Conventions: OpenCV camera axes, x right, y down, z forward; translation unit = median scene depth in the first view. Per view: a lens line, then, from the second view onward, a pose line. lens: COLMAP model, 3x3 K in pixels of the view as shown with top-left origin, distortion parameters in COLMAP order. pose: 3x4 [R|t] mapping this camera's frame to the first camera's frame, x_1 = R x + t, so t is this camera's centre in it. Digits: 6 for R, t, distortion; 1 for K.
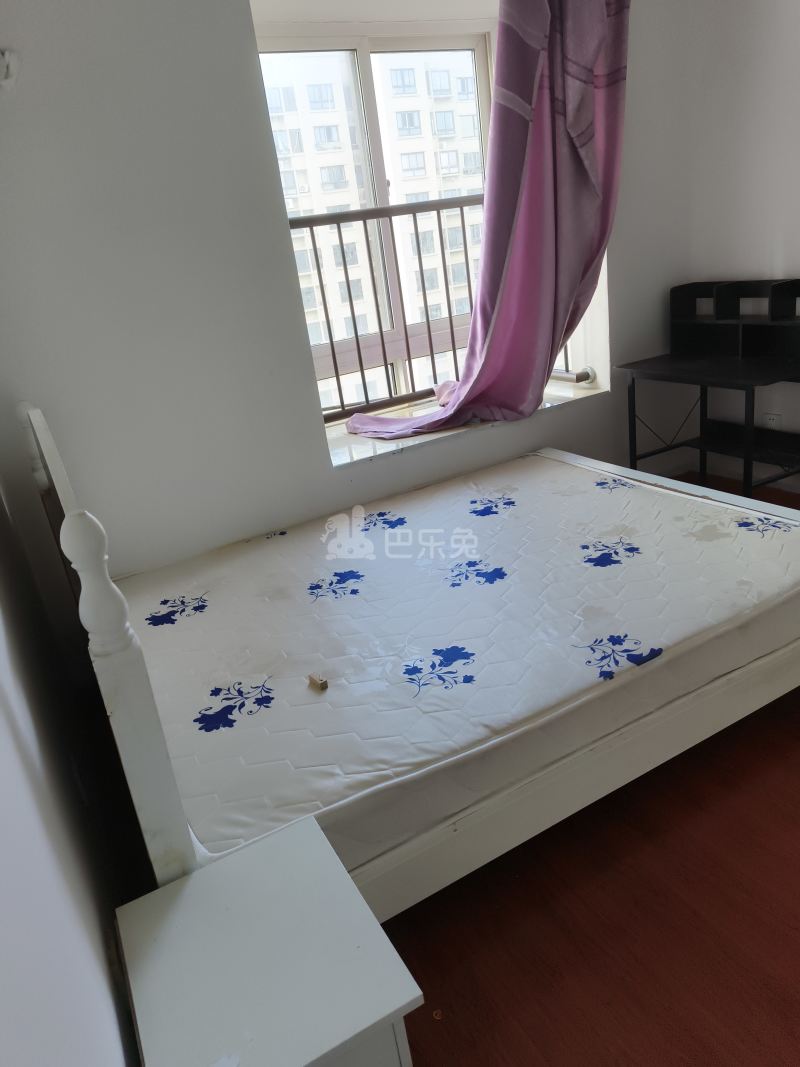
lens RADIAL K [[721.0, 0, 392.6], [0, 721.0, 524.9], [0, 0, 1]] dist [0.036957, -0.045960]
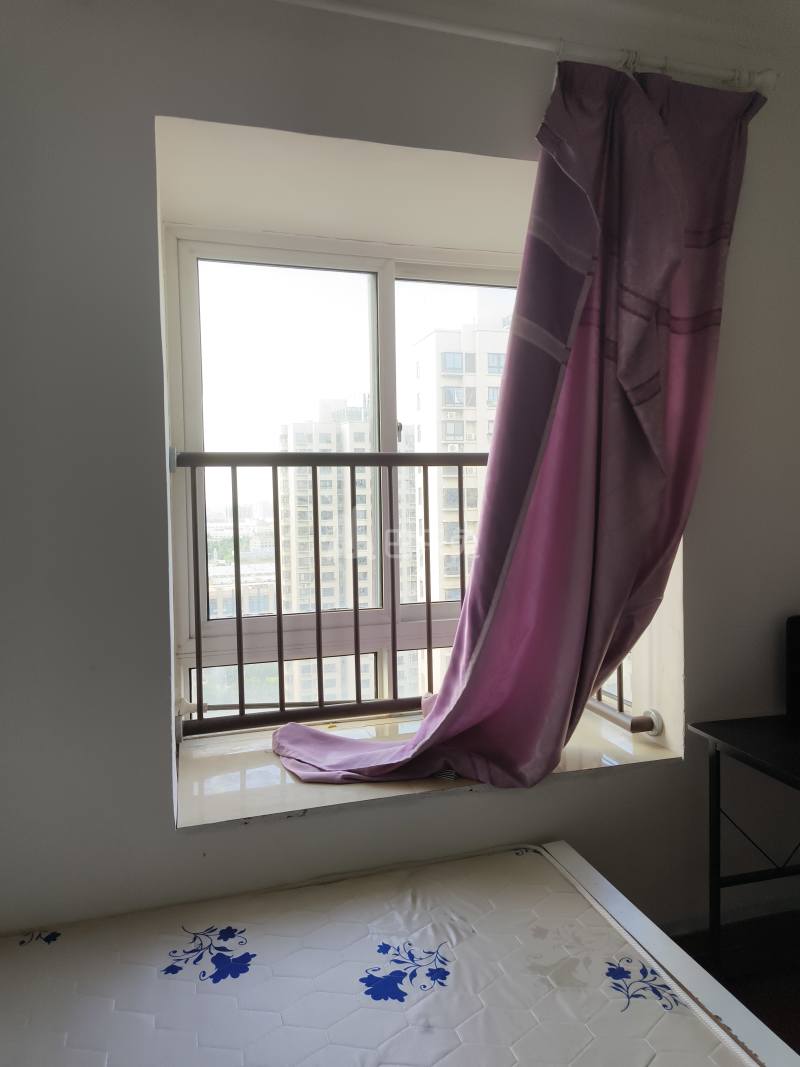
lens RADIAL K [[721.0, 0, 403.7], [0, 721.0, 534.5], [0, 0, 1]] dist [0.036957, -0.045960]
pose [[0.973106, 0.131522, -0.189119, 0.224014], [-0.181437, 0.943448, -0.277465, -0.211633], [0.141931, 0.304316, 0.941938, 0.437351]]
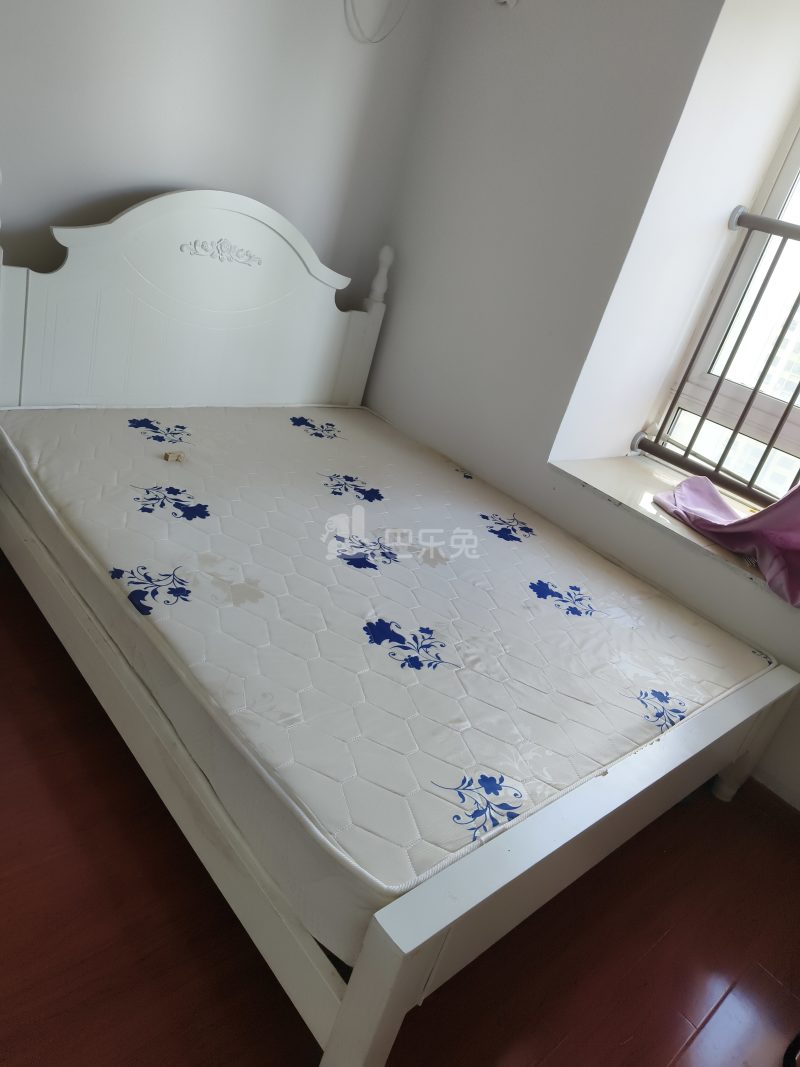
lens RADIAL K [[721.0, 0, 410.5], [0, 721.0, 533.0], [0, 0, 1]] dist [0.036957, -0.045960]
pose [[0.197155, 0.593257, -0.780497, 0.748176], [-0.609643, 0.697664, 0.376299, -0.297063], [0.767766, 0.401636, 0.499223, 0.540234]]
